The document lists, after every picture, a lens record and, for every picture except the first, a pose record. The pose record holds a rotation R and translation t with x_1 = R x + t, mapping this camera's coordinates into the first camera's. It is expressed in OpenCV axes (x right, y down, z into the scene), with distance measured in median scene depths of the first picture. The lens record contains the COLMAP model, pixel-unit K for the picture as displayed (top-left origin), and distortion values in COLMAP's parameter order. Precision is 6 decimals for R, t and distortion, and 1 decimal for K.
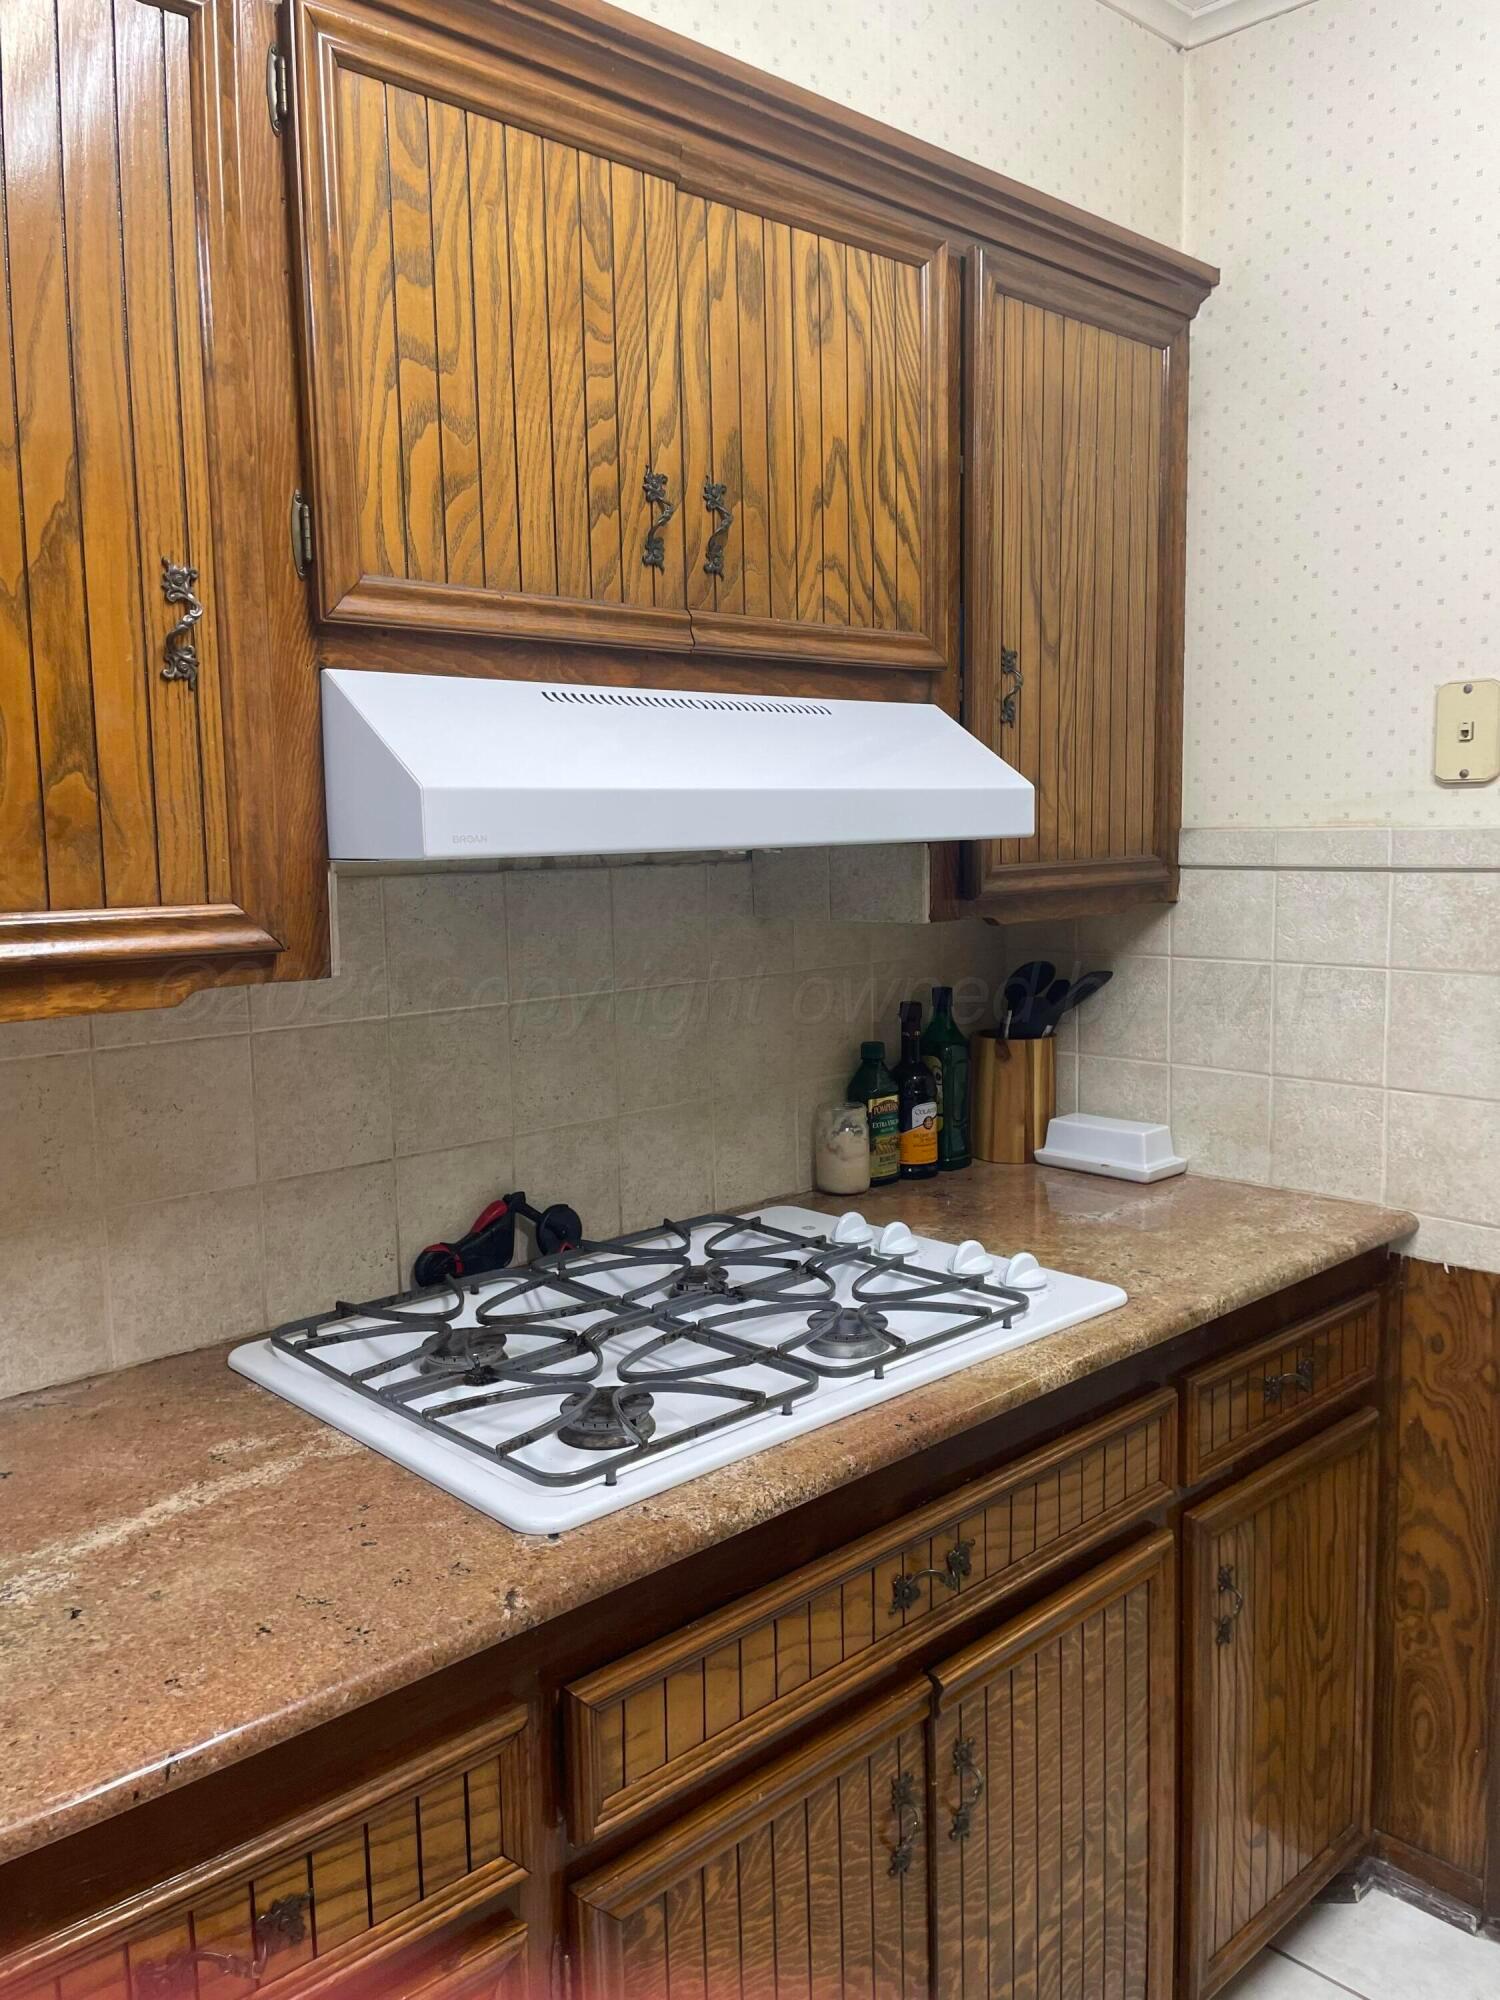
lens RADIAL K [[1500.6, 0, 747.8], [0, 1500.6, 981.9], [0, 0, 1]] dist [0.095370, -0.131085]
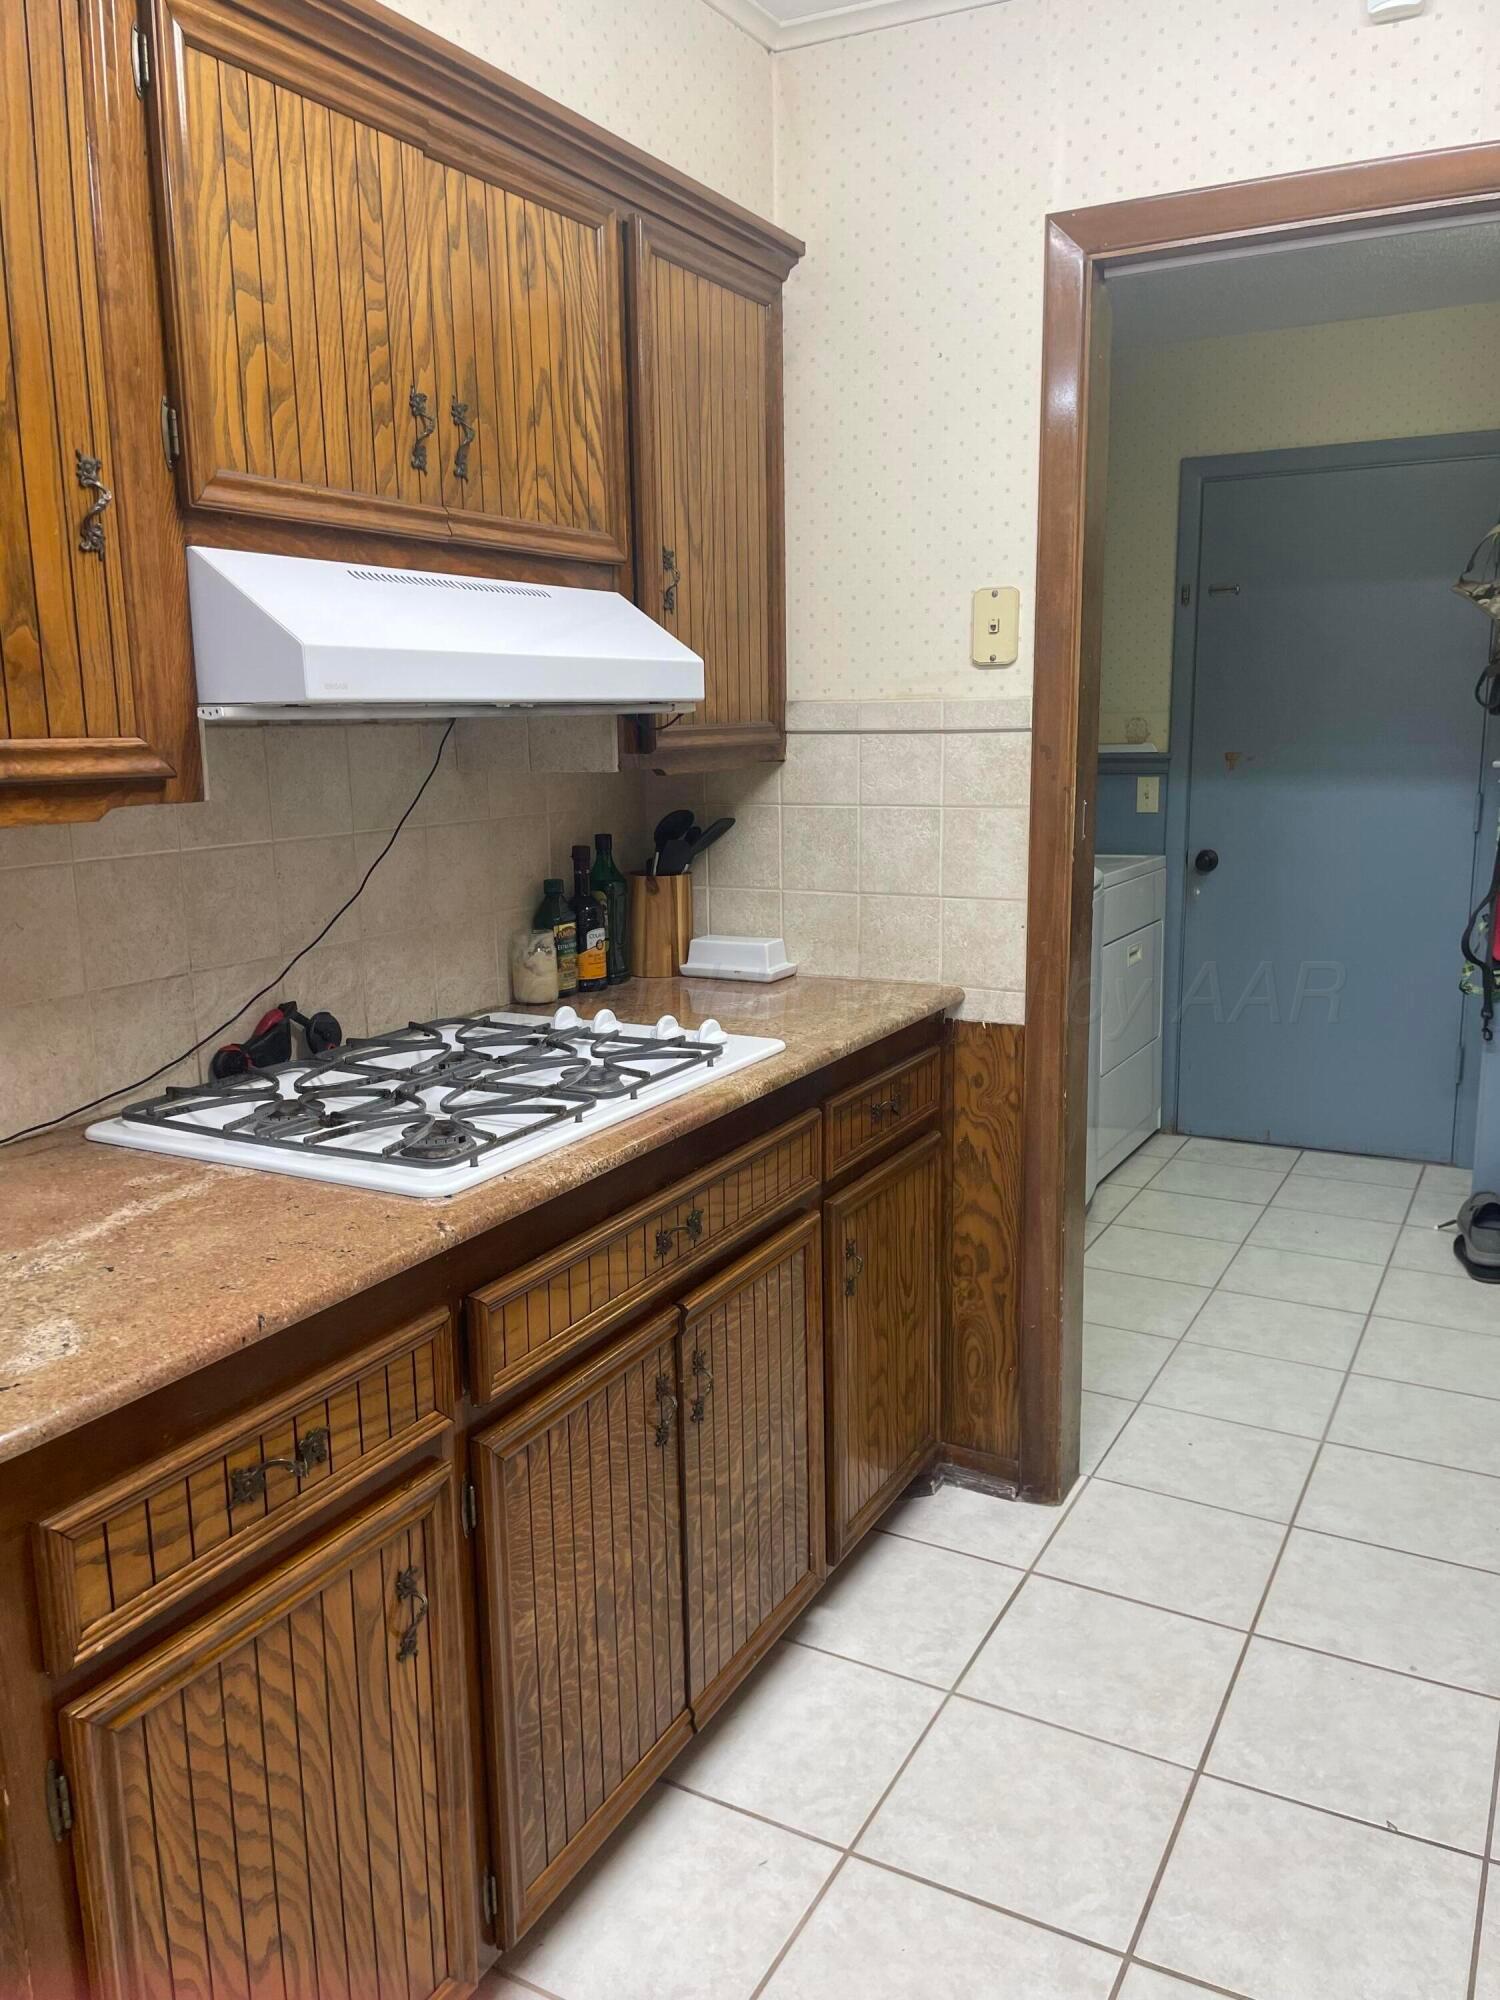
lens RADIAL K [[1508.3, 0, 750.0], [0, 1508.3, 1000.0], [0, 0, 1]] dist [0.095734, -0.128836]
pose [[0.948098, -0.055170, 0.313155, -0.199825], [0.030847, 0.996146, 0.082105, 0.055728], [-0.316478, -0.068184, 0.946146, -0.264858]]
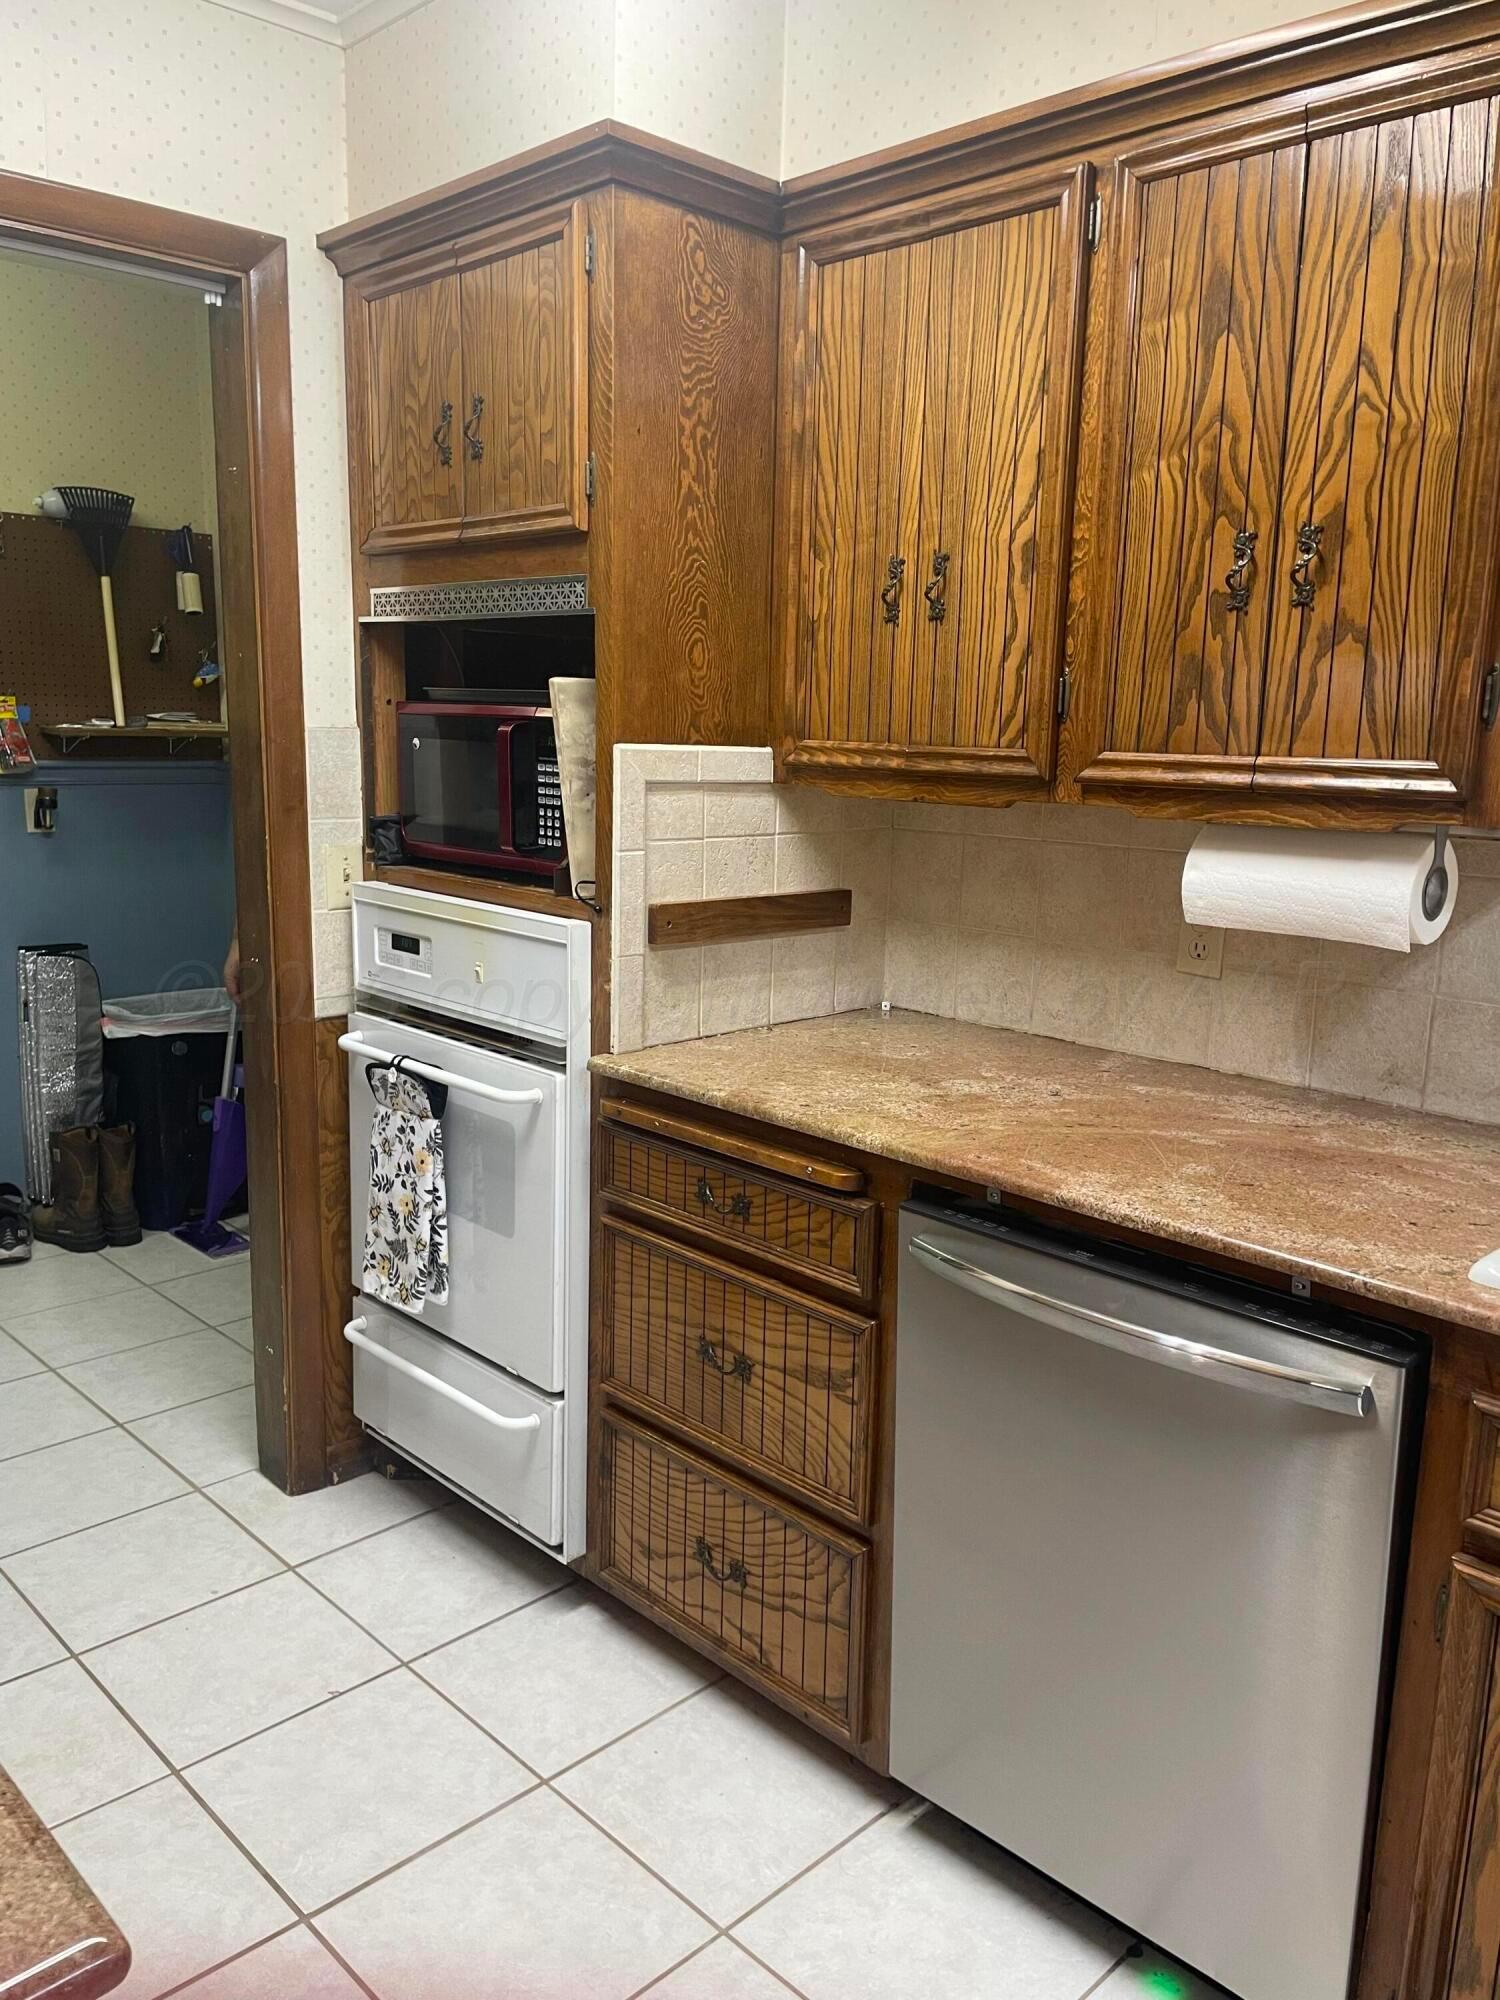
lens RADIAL K [[1508.3, 0, 750.0], [0, 1508.3, 1000.0], [0, 0, 1]] dist [0.095734, -0.128836]
pose [[-0.032222, -0.165989, 0.985601, -0.655138], [0.080852, 0.982448, 0.168101, -0.000264], [-0.996205, 0.085104, -0.018235, 0.267224]]
